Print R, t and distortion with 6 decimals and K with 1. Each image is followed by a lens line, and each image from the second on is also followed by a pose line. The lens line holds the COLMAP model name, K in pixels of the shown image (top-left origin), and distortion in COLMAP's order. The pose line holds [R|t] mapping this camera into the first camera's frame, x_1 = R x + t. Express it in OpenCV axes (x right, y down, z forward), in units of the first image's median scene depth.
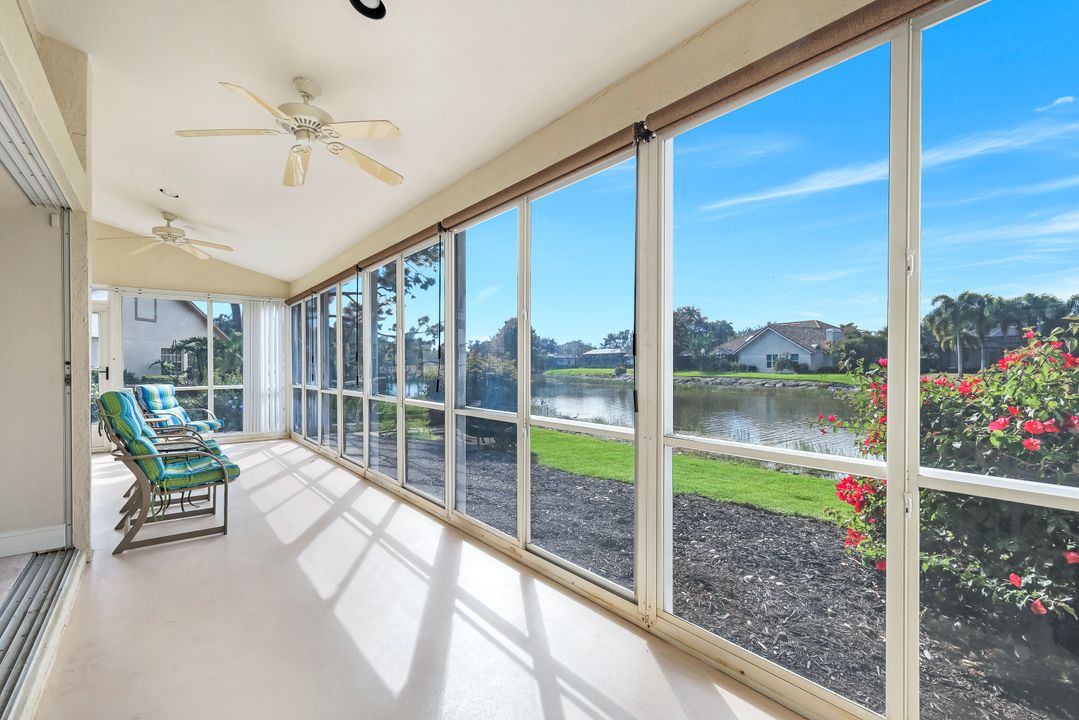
lens RADIAL K [[477.2, 0, 541.0], [0, 477.2, 356.4], [0, 0, 1]] dist [0.001676, 0.000139]
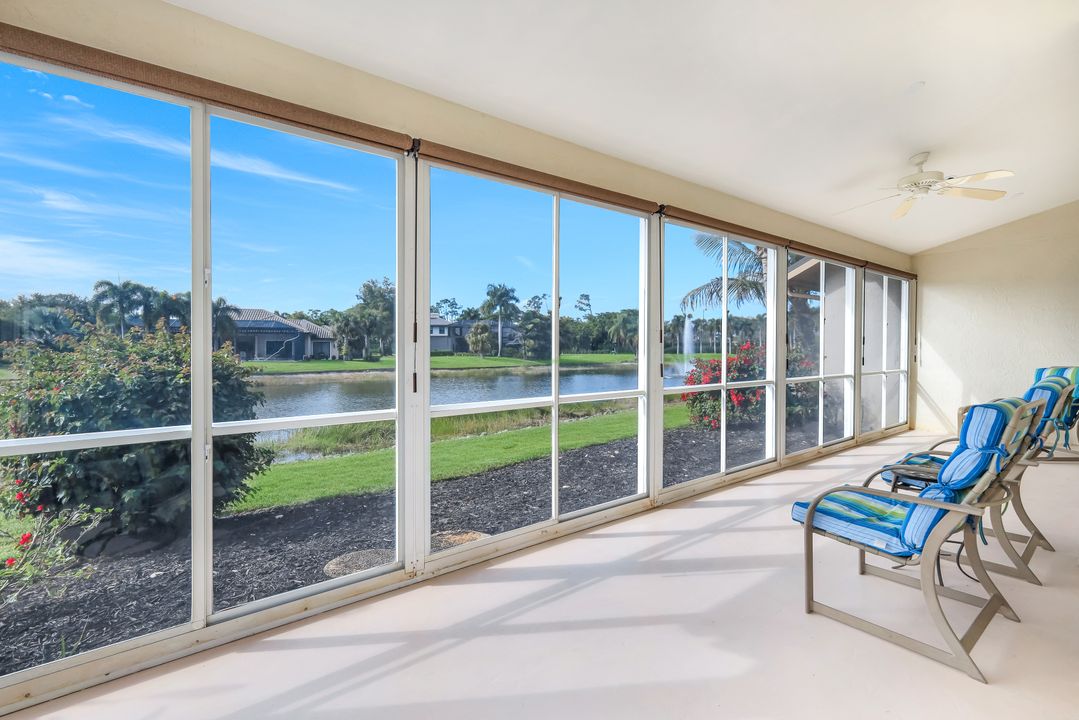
lens RADIAL K [[477.2, 0, 541.0], [0, 477.2, 356.4], [0, 0, 1]] dist [0.001676, 0.000139]
pose [[0.006240, -0.012076, 0.999908, -0.612397], [-0.010654, 0.999870, 0.012142, 0.016750], [-0.999924, -0.010729, 0.006110, 0.593563]]
